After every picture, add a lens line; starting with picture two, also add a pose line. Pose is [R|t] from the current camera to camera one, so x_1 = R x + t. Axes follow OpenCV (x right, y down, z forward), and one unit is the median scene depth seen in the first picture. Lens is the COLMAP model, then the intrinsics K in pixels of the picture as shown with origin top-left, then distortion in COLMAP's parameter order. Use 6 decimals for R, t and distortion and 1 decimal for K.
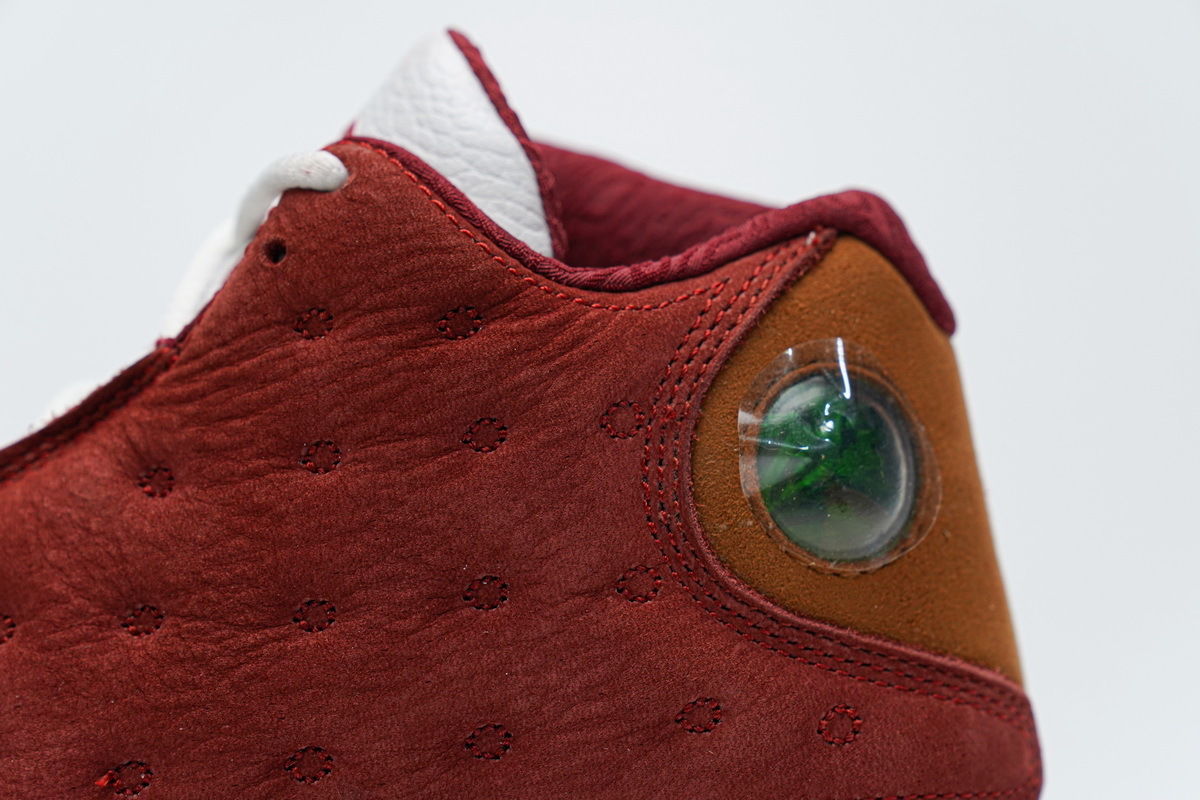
lens RADIAL K [[2240.1, 0, 596.9], [0, 2240.1, 405.0], [0, 0, 1]] dist [0.164063, 0.000000]
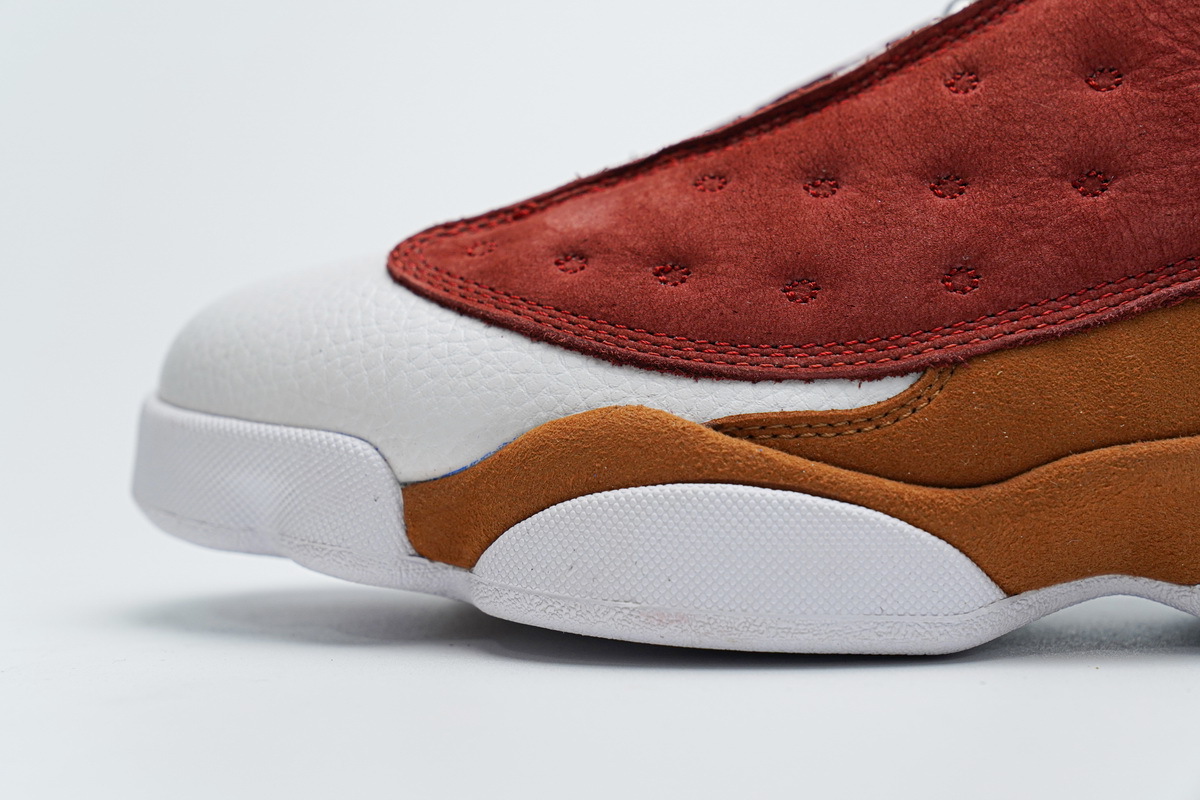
lens RADIAL K [[2240.1, 0, 605.4], [0, 2240.1, 389.8], [0, 0, 1]] dist [0.164063, 0.000000]
pose [[0.998658, 0.022740, -0.046524, -0.476462], [-0.023553, 0.999578, -0.016990, 0.292676], [0.046118, 0.018063, 0.998773, -0.185268]]
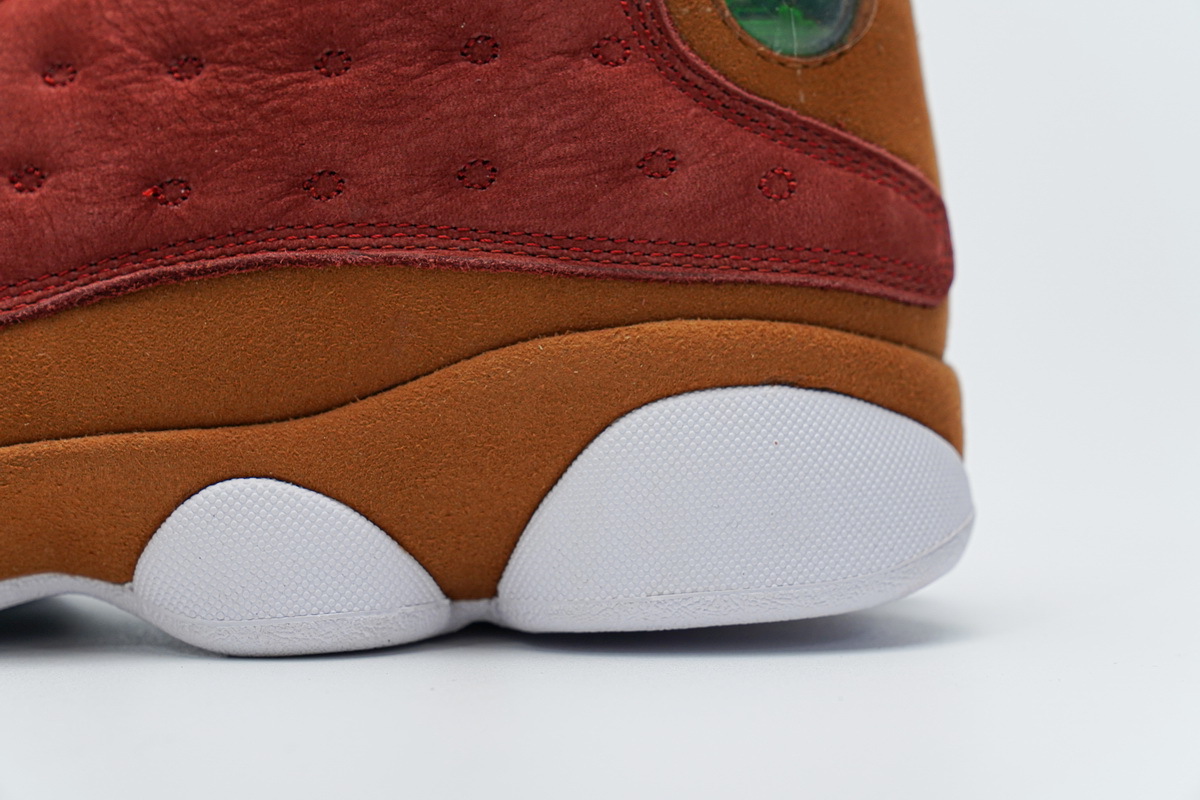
lens RADIAL K [[2240.1, 0, 601.2], [0, 2240.1, 396.5], [0, 0, 1]] dist [0.164063, 0.000000]
pose [[0.999114, 0.041995, -0.002653, 0.024141], [-0.042027, 0.999026, -0.013433, 0.274561], [0.002086, 0.013532, 0.999906, -0.168437]]
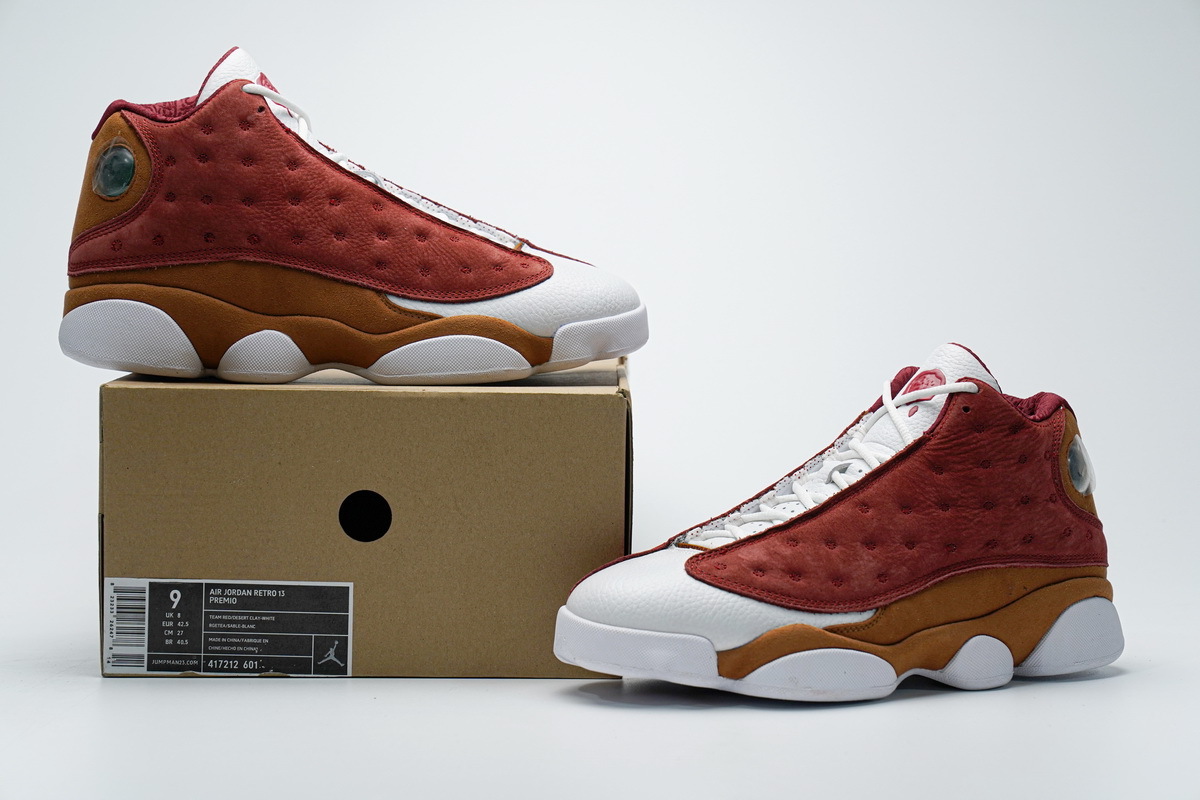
lens RADIAL K [[2093.4, 0, 602.1], [0, 2093.4, 402.3], [0, 0, 1]] dist [0.061529, 0.000000]
pose [[0.879638, 0.027733, 0.474835, -2.379102], [-0.014453, 0.999396, -0.031596, 0.039351], [-0.475424, 0.020930, 0.879508, -1.807687]]
